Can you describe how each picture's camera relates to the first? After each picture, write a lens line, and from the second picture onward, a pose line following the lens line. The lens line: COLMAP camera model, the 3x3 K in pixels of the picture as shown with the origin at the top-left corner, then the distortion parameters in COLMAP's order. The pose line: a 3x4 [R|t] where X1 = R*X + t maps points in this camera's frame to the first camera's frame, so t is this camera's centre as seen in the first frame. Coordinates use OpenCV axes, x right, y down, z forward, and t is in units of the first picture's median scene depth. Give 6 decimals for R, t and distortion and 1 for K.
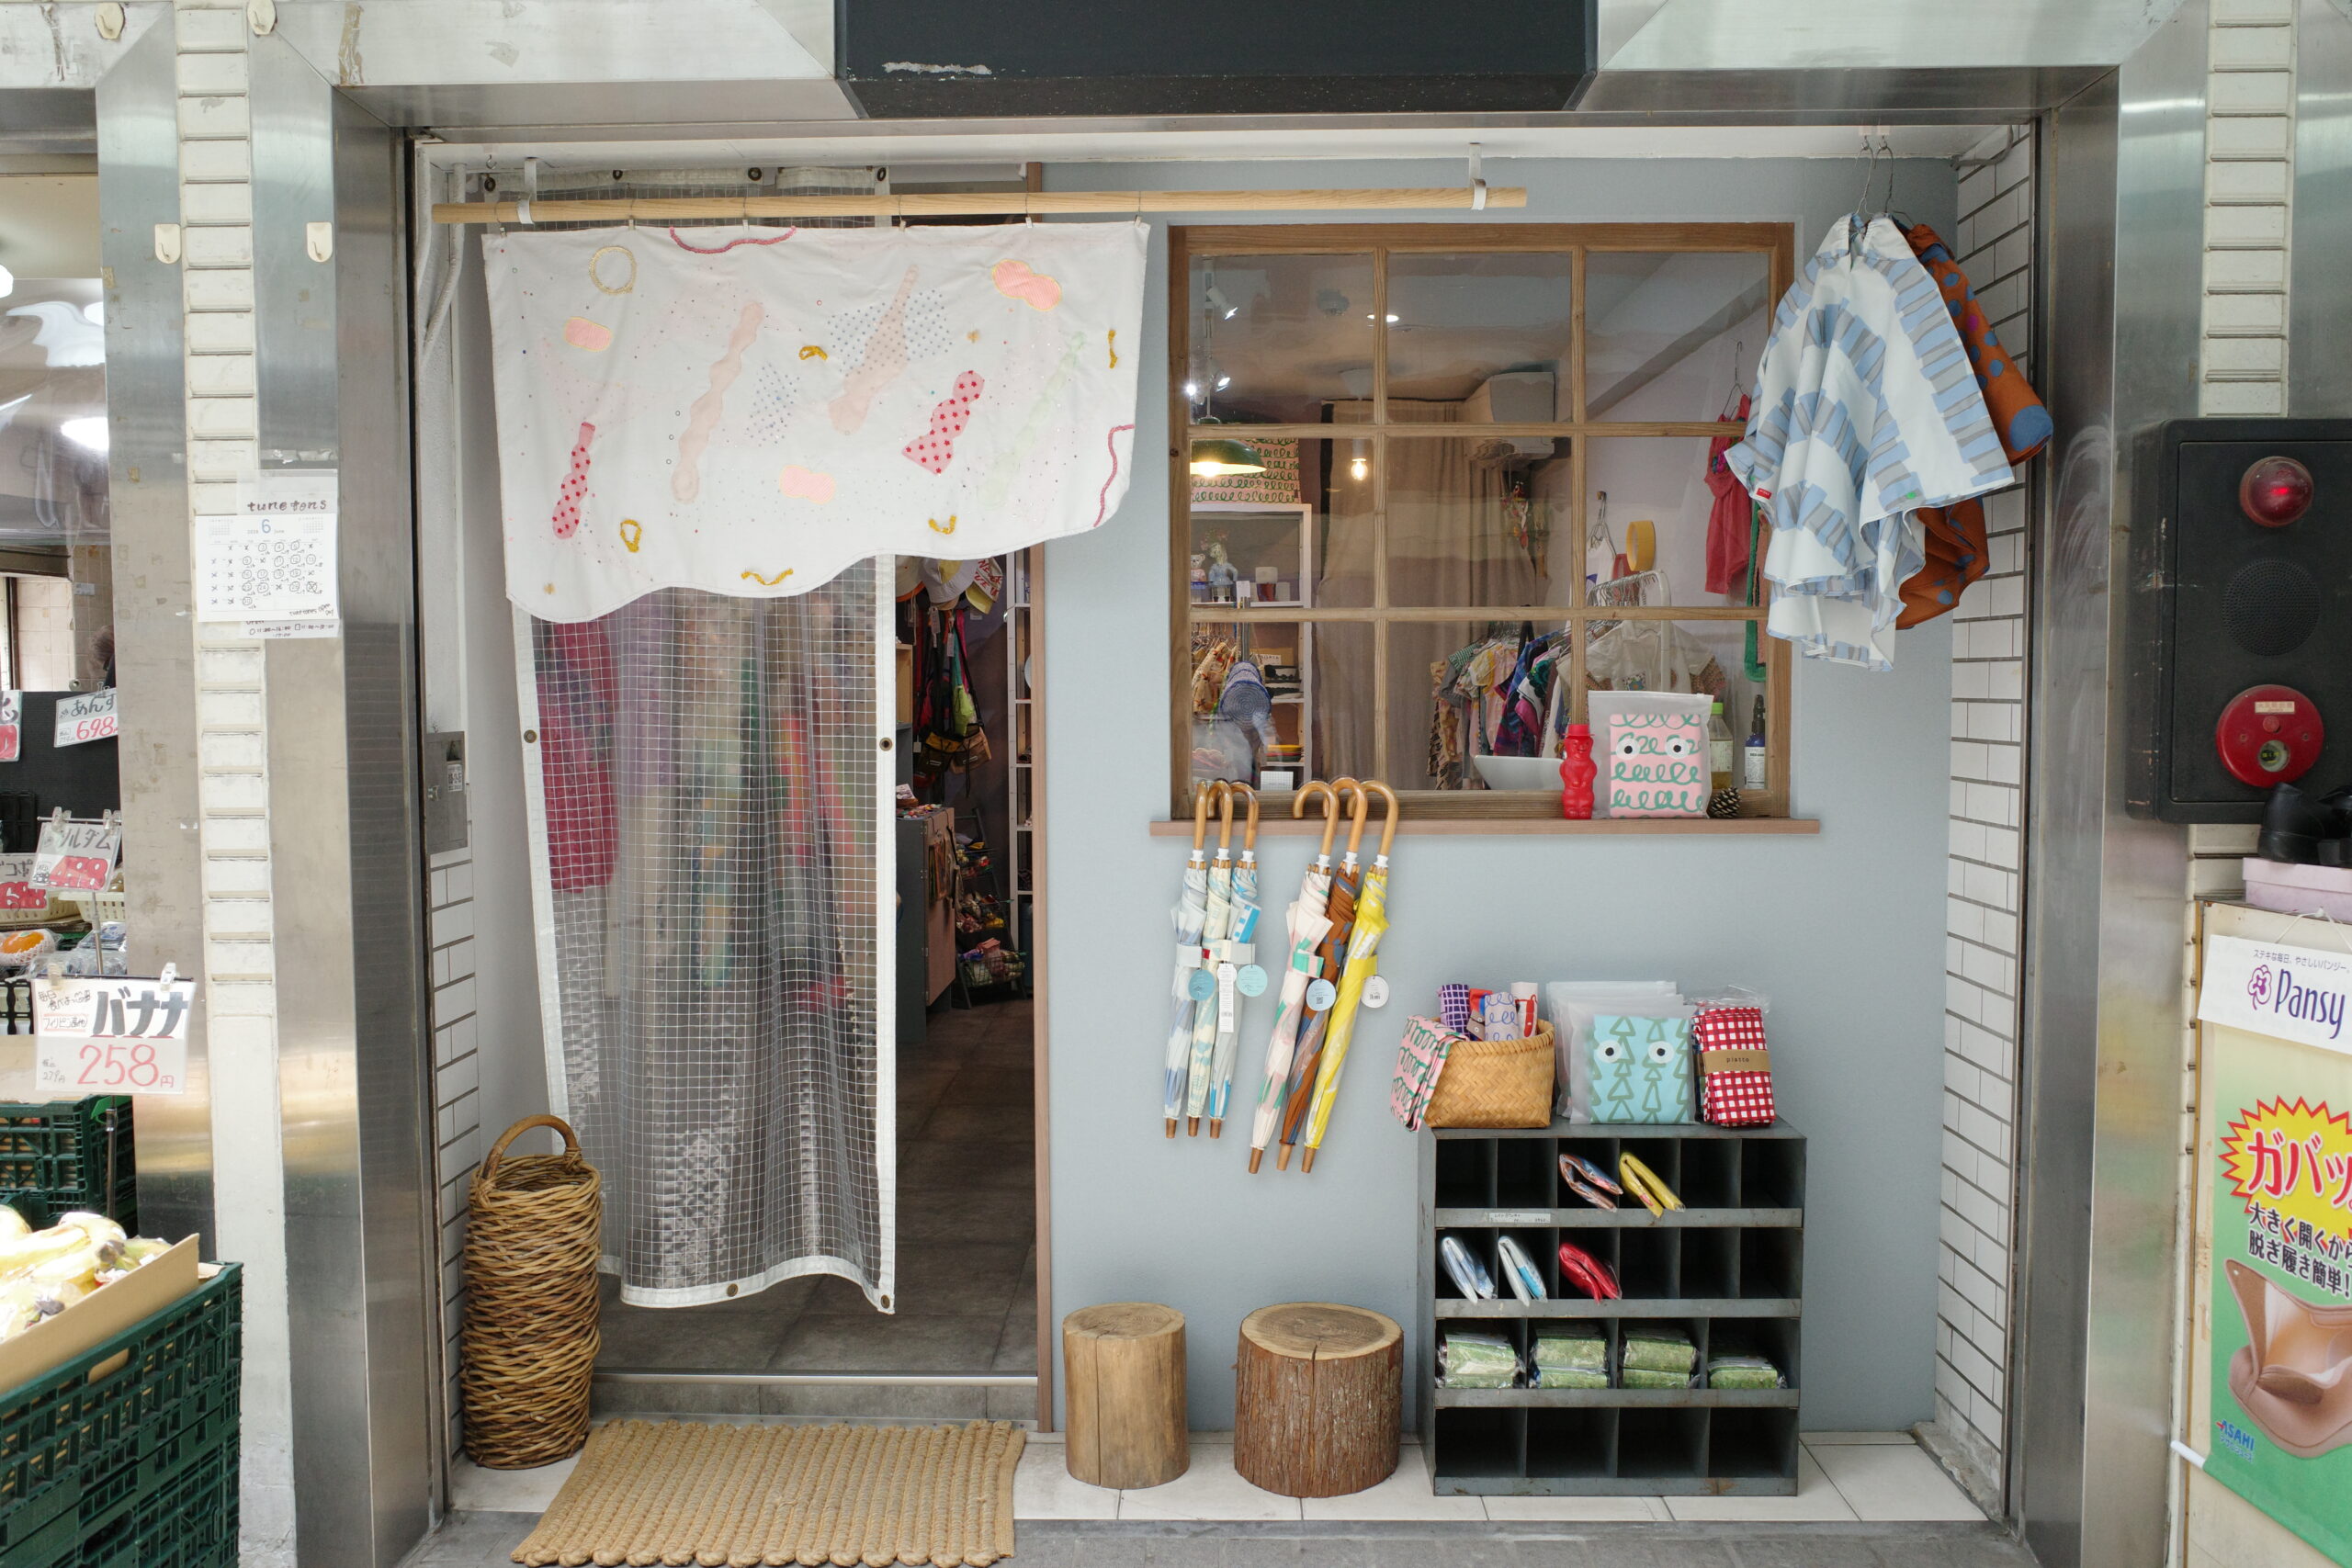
lens RADIAL K [[1905.4, 0, 1170.2], [0, 1905.4, 774.2], [0, 0, 1]] dist [-0.068905, 0.089936]
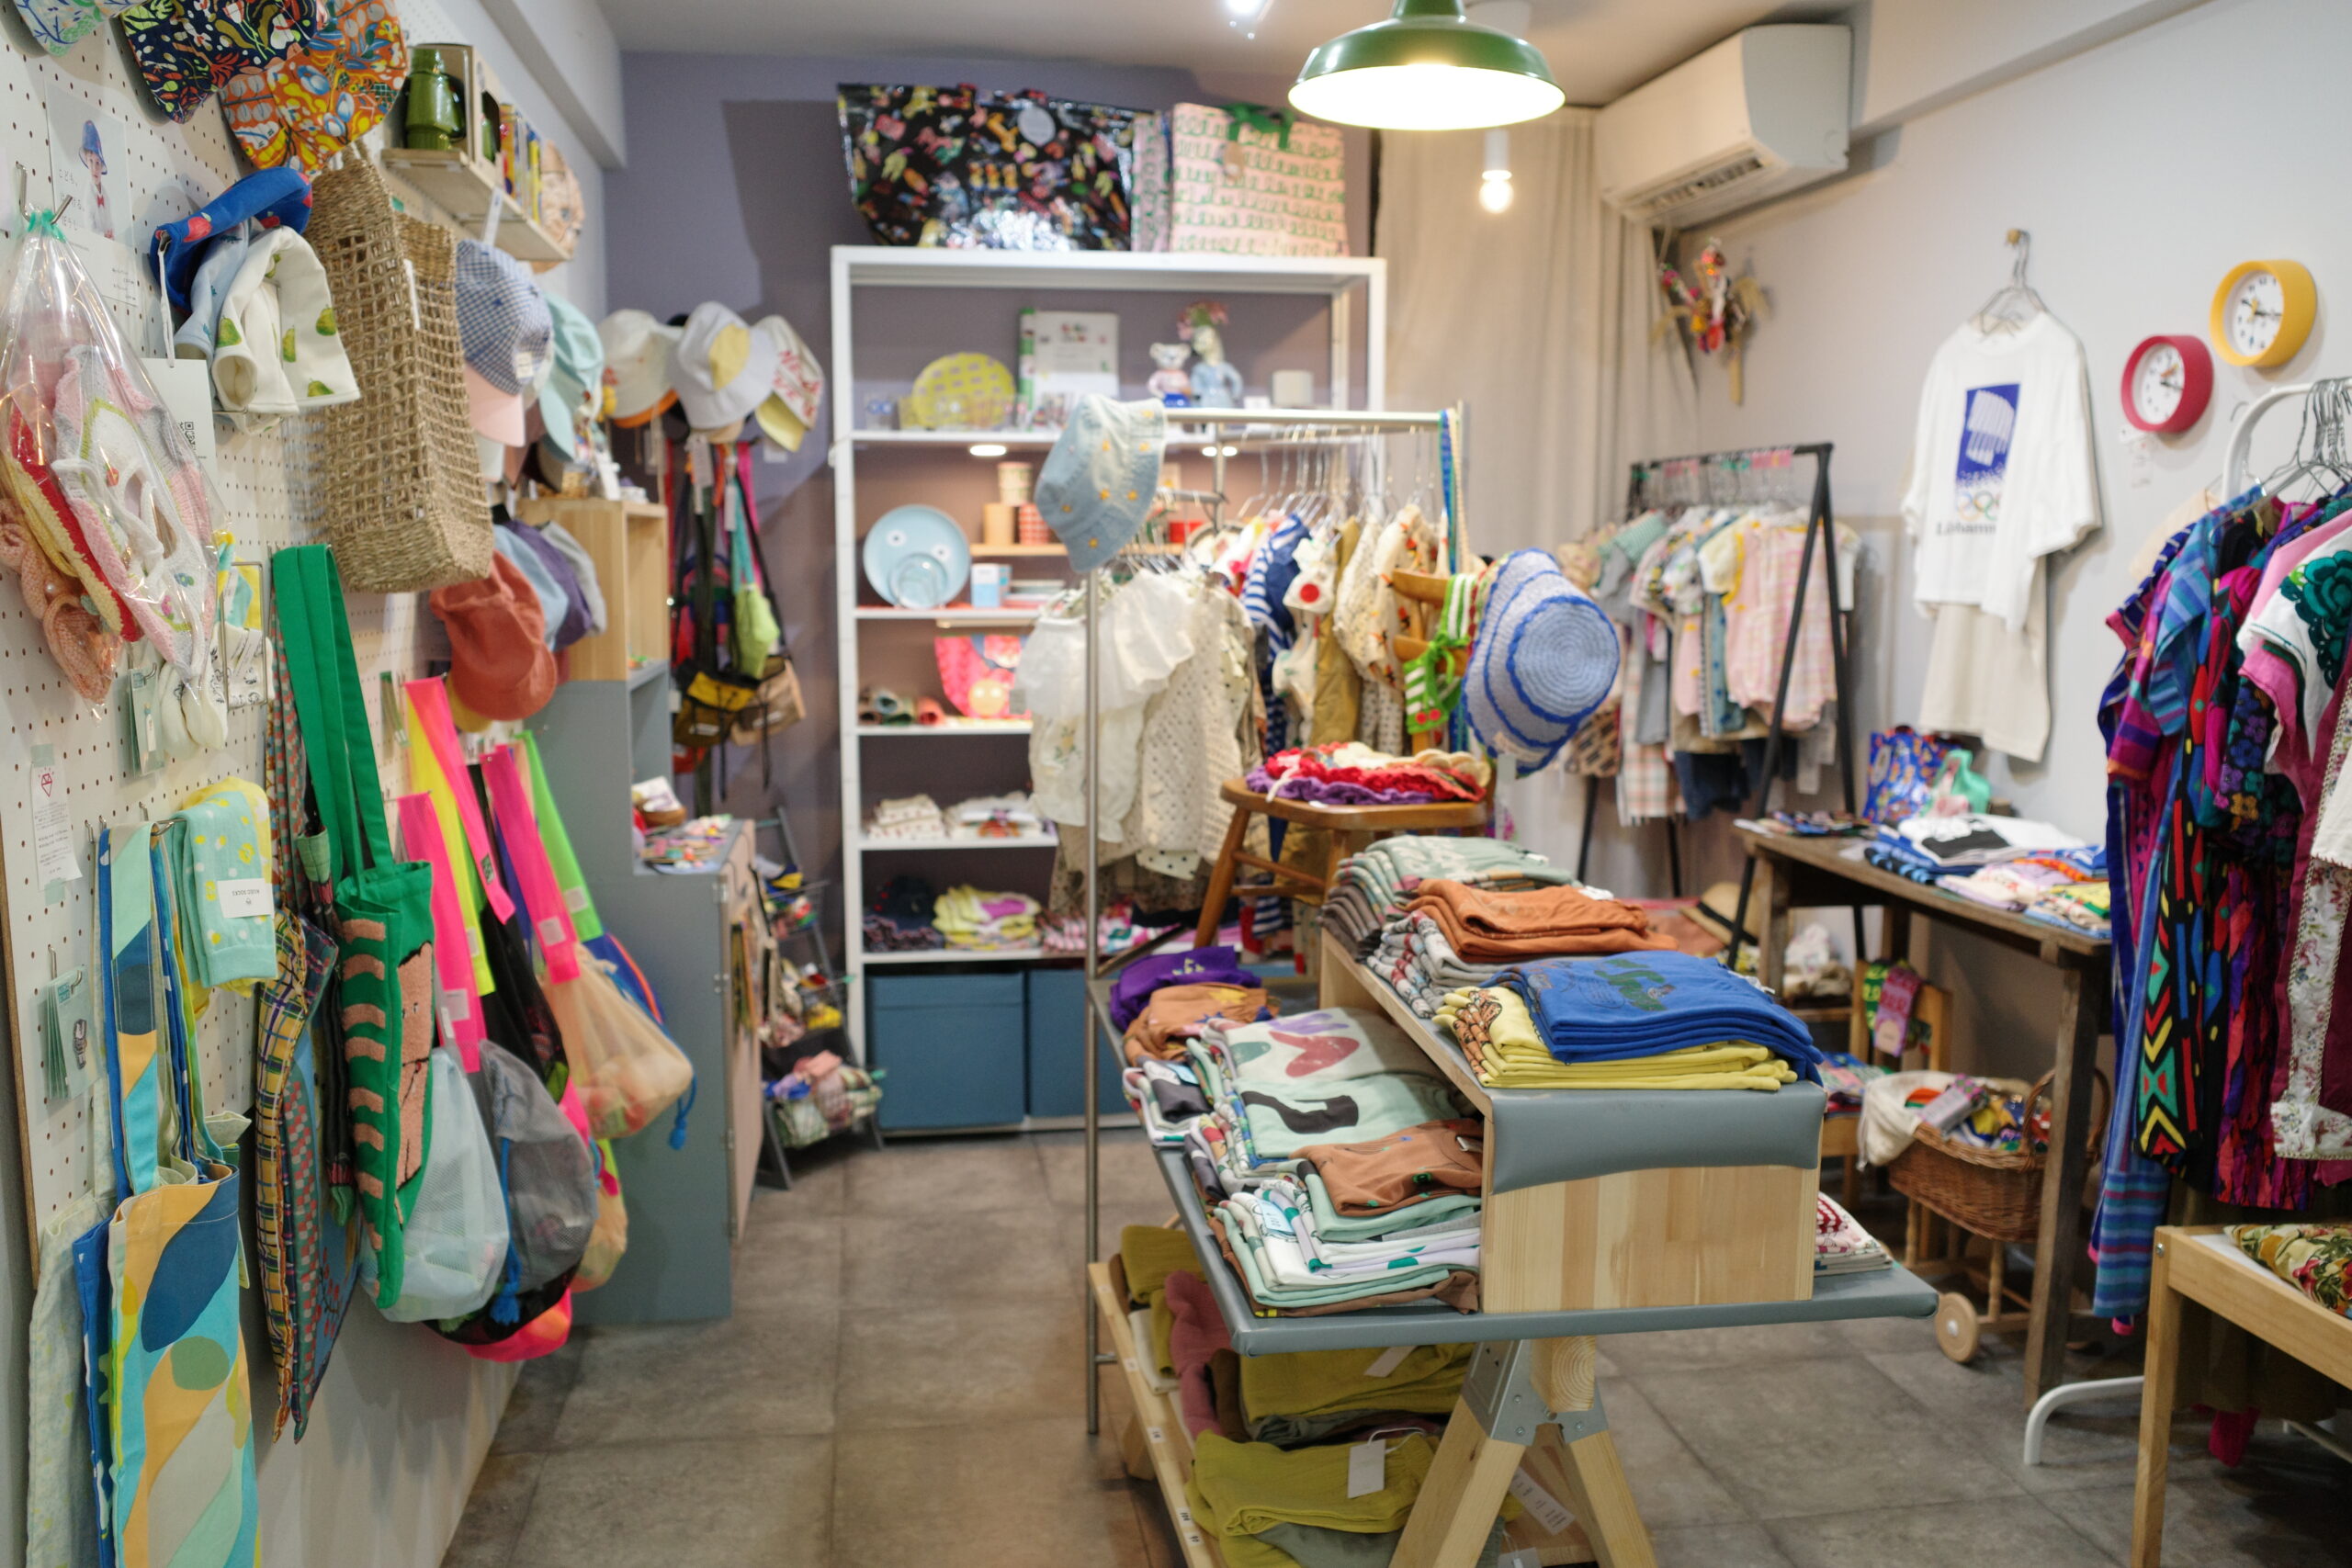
lens RADIAL K [[1905.4, 0, 1163.2], [0, 1905.4, 781.6], [0, 0, 1]] dist [-0.068905, 0.089936]
pose [[0.985394, -0.017139, 0.169424, -0.087103], [0.004870, 0.997352, 0.072566, -0.029266], [-0.170219, -0.070681, 0.982868, 0.448289]]
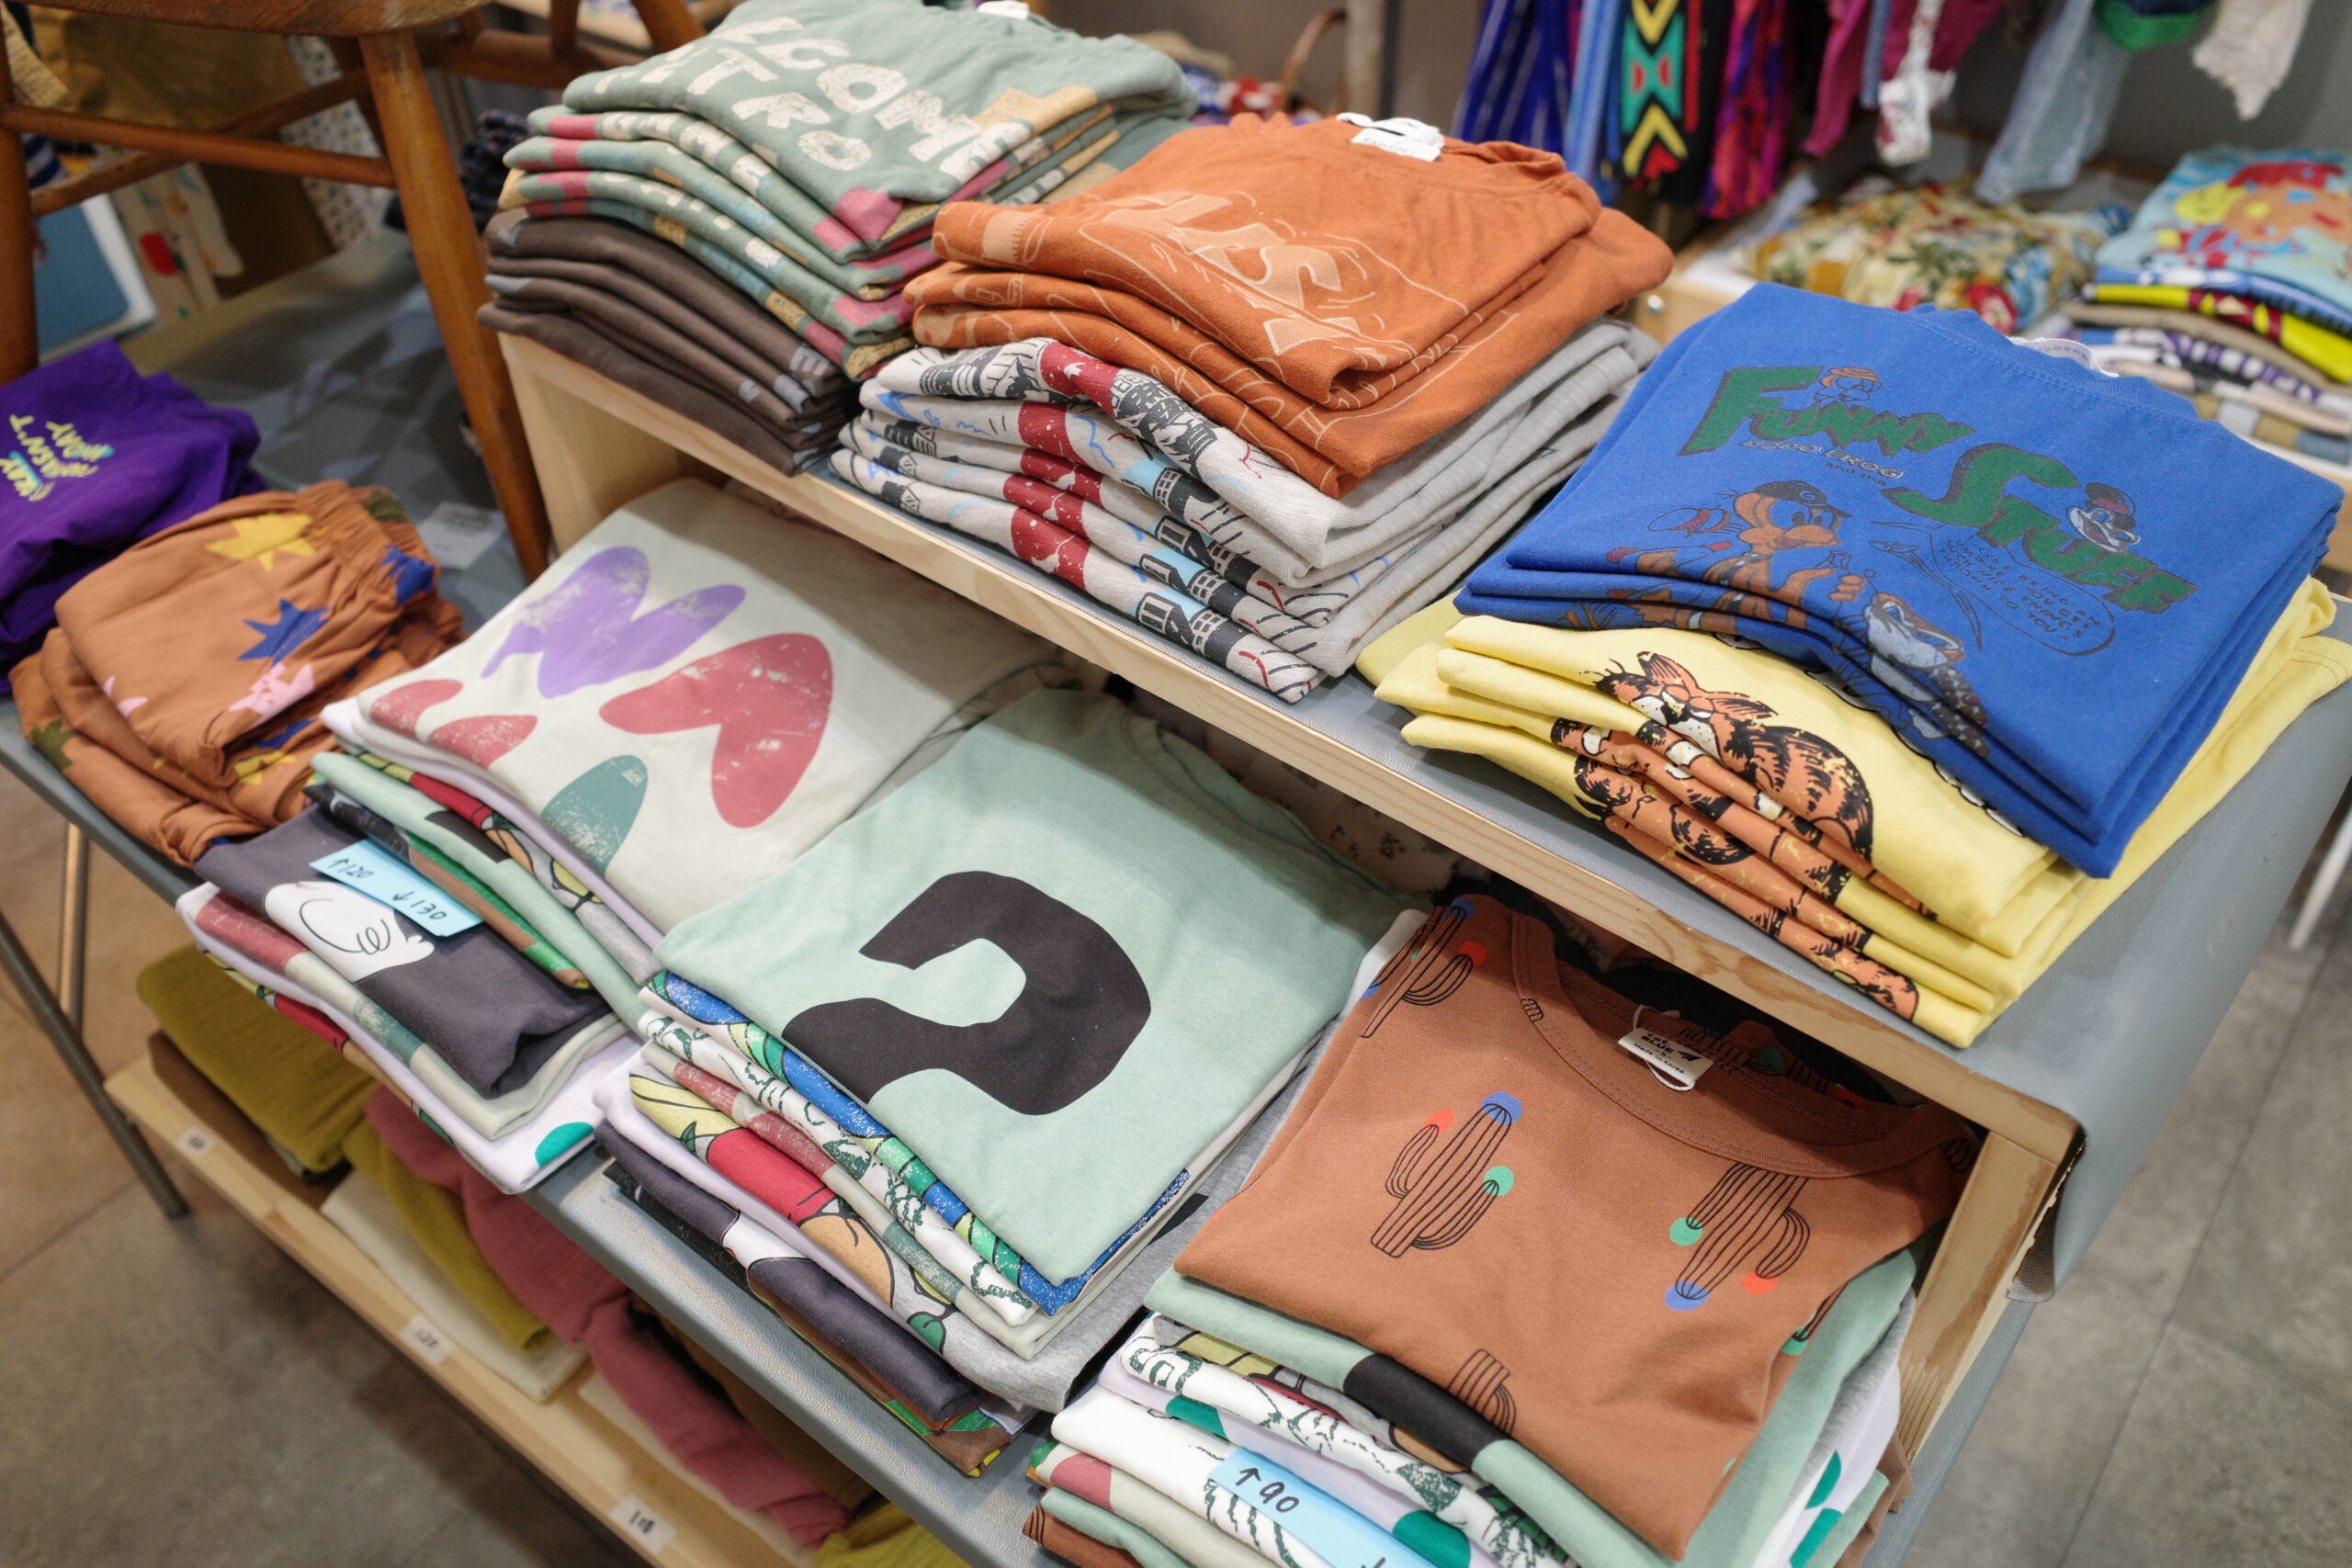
lens RADIAL K [[1905.4, 0, 1184.1], [0, 1905.4, 798.1], [0, 0, 1]] dist [-0.068905, 0.089936]
pose [[0.605394, -0.546297, 0.578842, -0.068275], [0.073116, 0.762352, 0.643020, -0.032500], [-0.792561, -0.346957, 0.501466, 0.634611]]
